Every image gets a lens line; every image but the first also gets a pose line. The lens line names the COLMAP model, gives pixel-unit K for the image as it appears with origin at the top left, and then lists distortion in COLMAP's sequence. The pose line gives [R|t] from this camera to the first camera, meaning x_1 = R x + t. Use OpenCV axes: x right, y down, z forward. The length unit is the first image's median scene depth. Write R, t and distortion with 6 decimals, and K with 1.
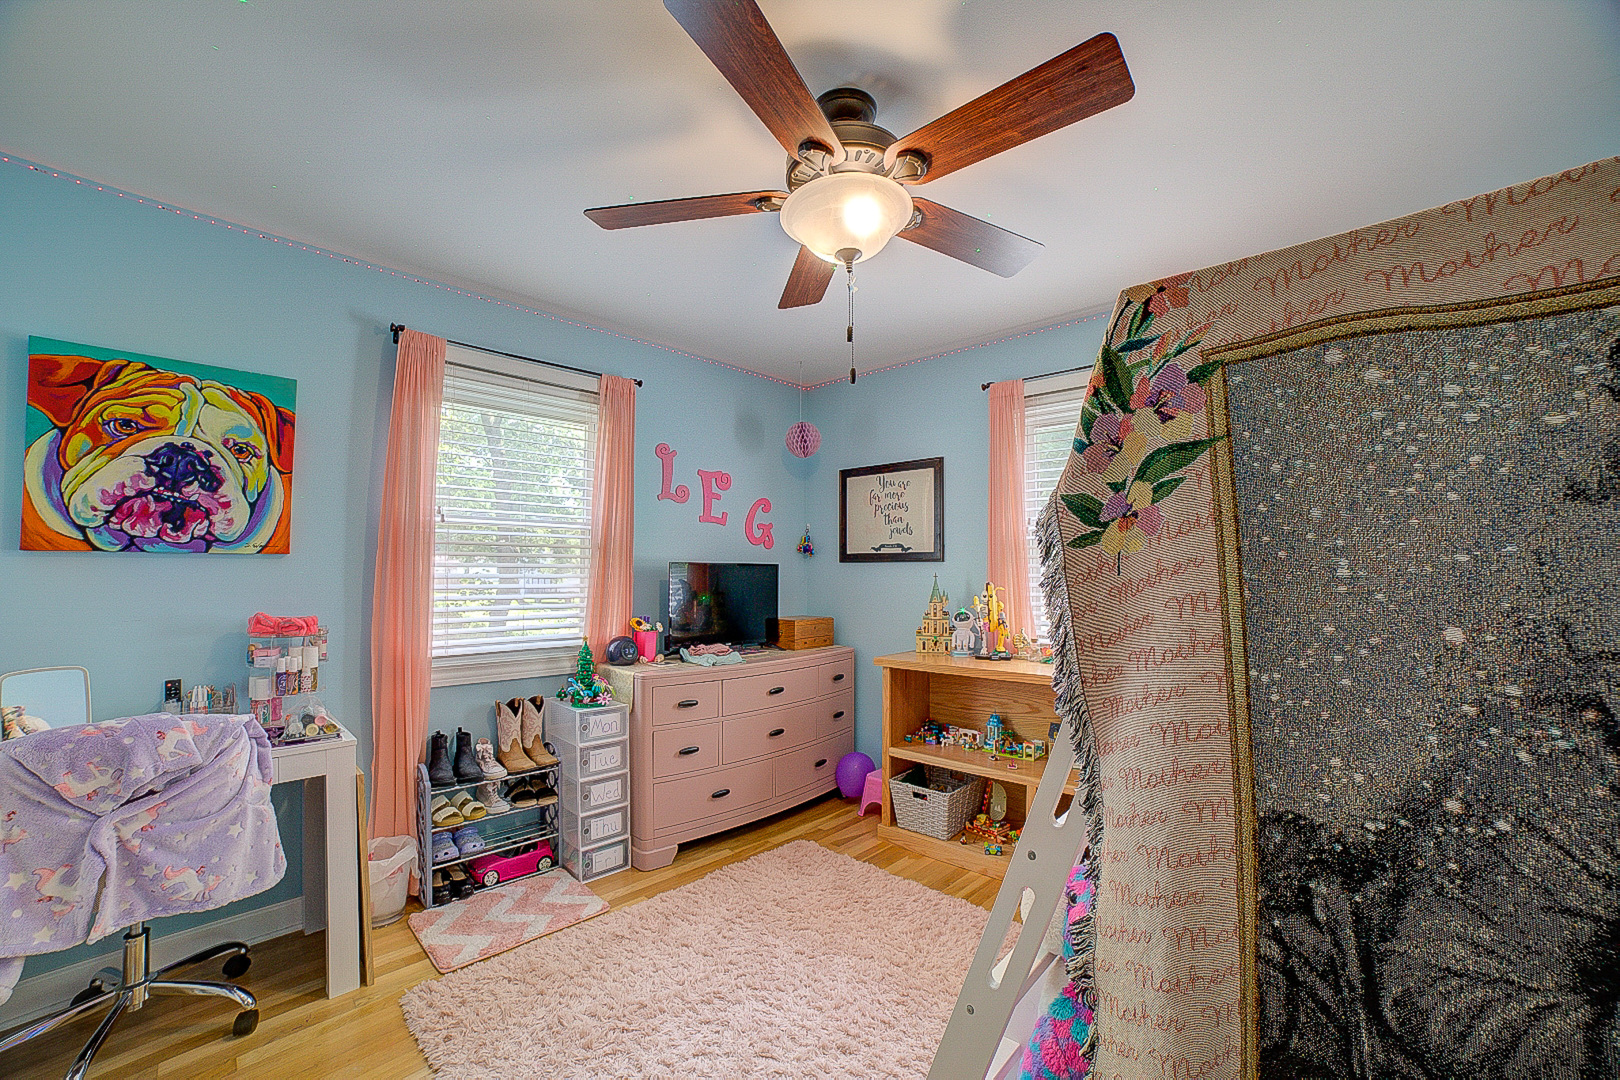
lens RADIAL K [[637.9, 0, 806.1], [0, 637.9, 537.9], [0, 0, 1]] dist [-0.101340, 0.038648]
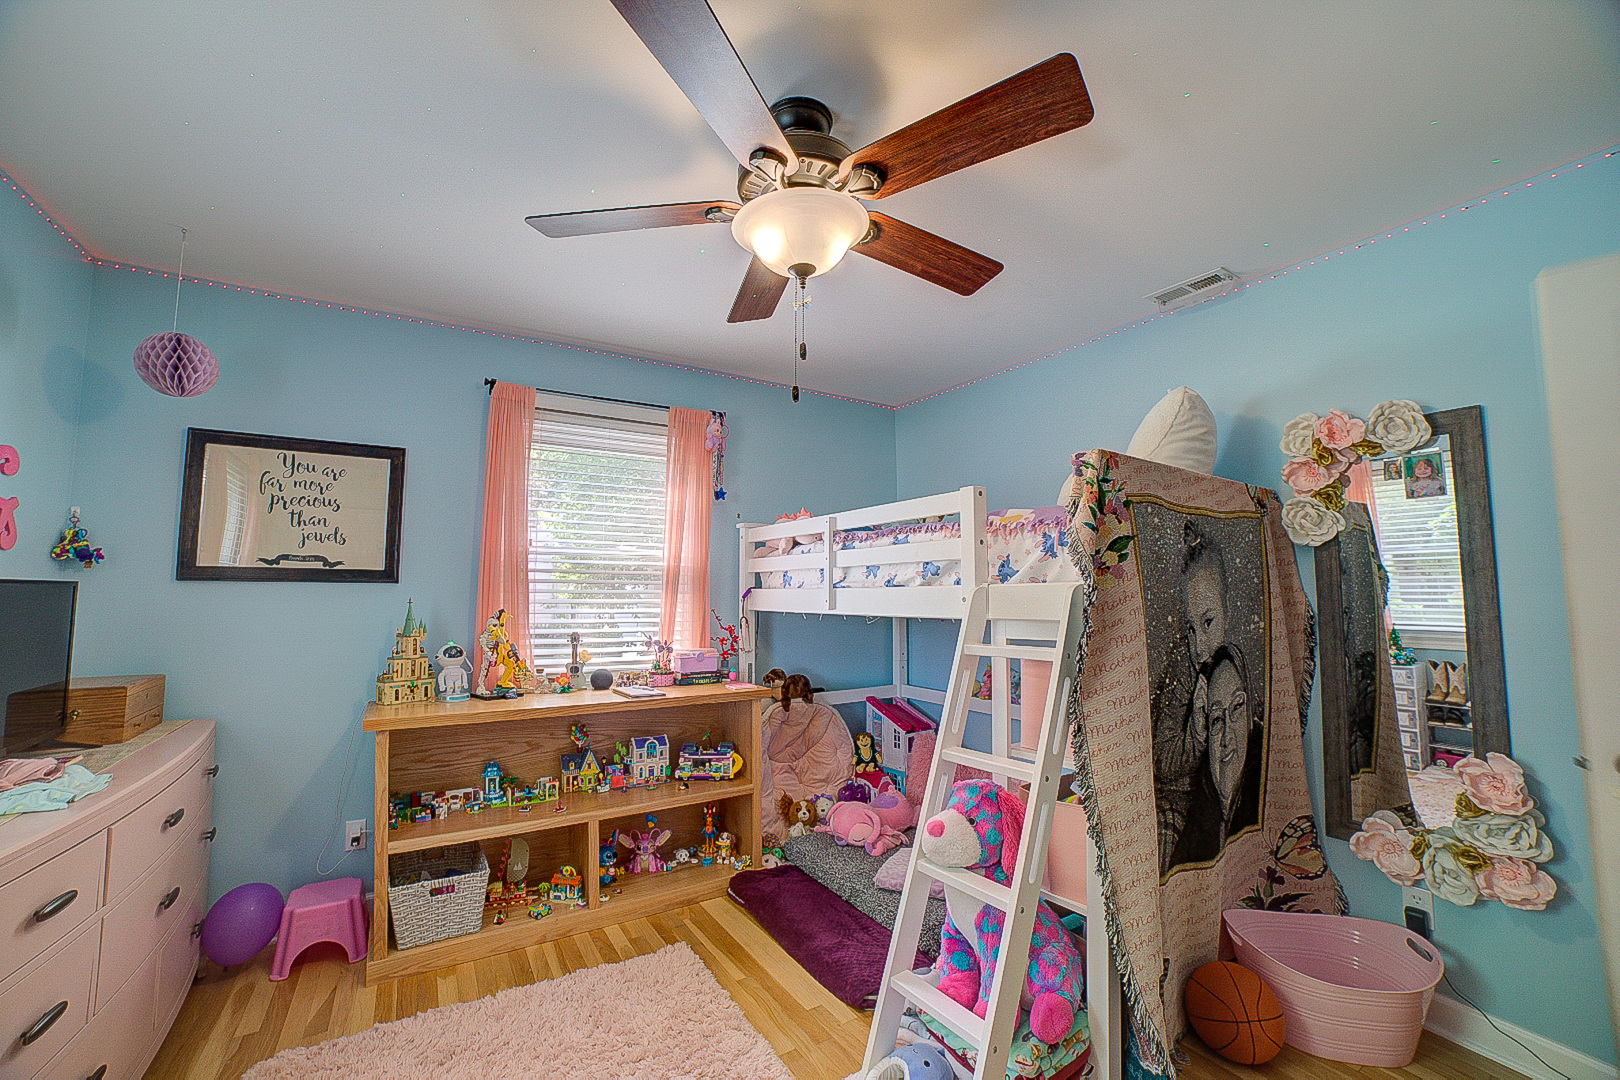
lens RADIAL K [[637.9, 0, 806.1], [0, 637.9, 537.9], [0, 0, 1]] dist [-0.101340, 0.038648]
pose [[0.264469, 0.081406, 0.960952, -0.414671], [-0.047417, 0.996323, -0.071353, 0.013807], [-0.963228, -0.026695, 0.267357, 0.358831]]
